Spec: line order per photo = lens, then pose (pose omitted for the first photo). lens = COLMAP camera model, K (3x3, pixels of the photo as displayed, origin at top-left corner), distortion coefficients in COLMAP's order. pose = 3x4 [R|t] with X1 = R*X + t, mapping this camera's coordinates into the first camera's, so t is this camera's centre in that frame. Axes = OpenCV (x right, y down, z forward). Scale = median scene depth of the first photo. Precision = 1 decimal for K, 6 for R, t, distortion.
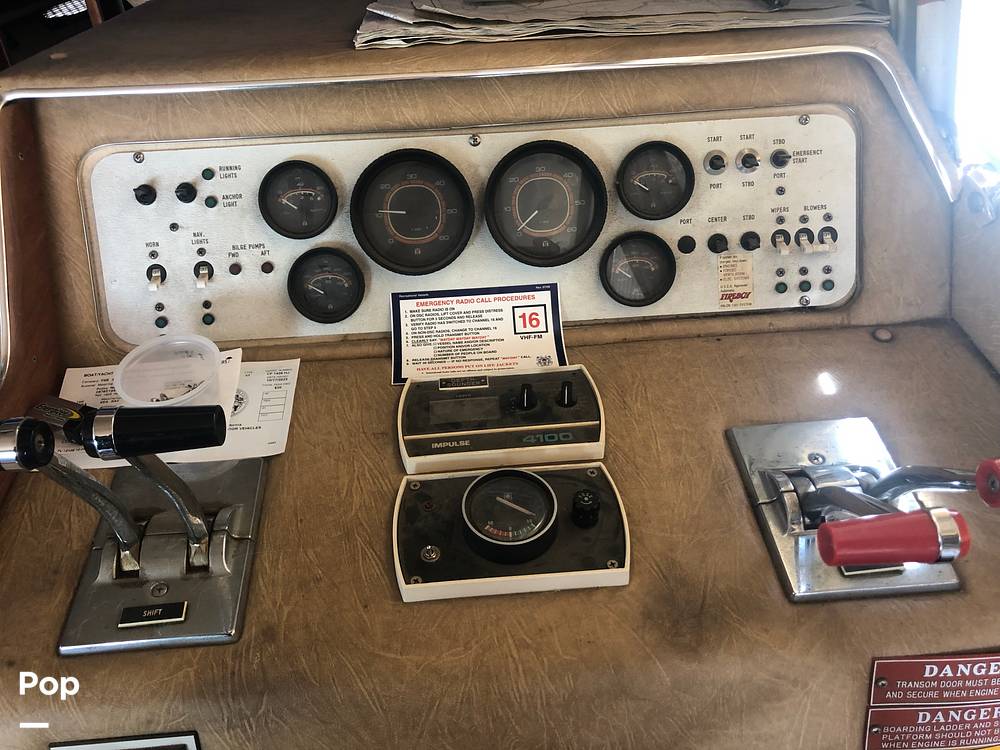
lens RADIAL K [[888.0, 0, 500.0], [0, 888.0, 375.0], [0, 0, 1]] dist [0.043168, -0.112465]
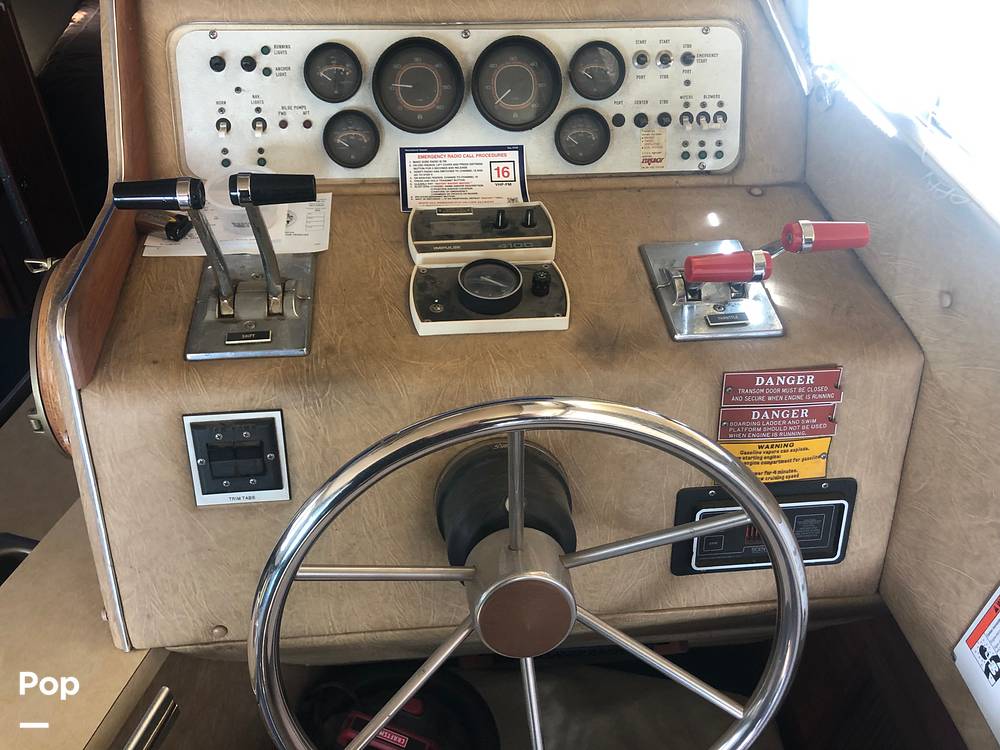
lens RADIAL K [[888.0, 0, 500.0], [0, 888.0, 375.0], [0, 0, 1]] dist [0.043168, -0.112465]
pose [[0.997711, 0.024977, 0.062833, -0.049978], [-0.028097, 0.998390, 0.049269, 0.189608], [-0.061502, -0.050922, 0.996807, -0.387481]]
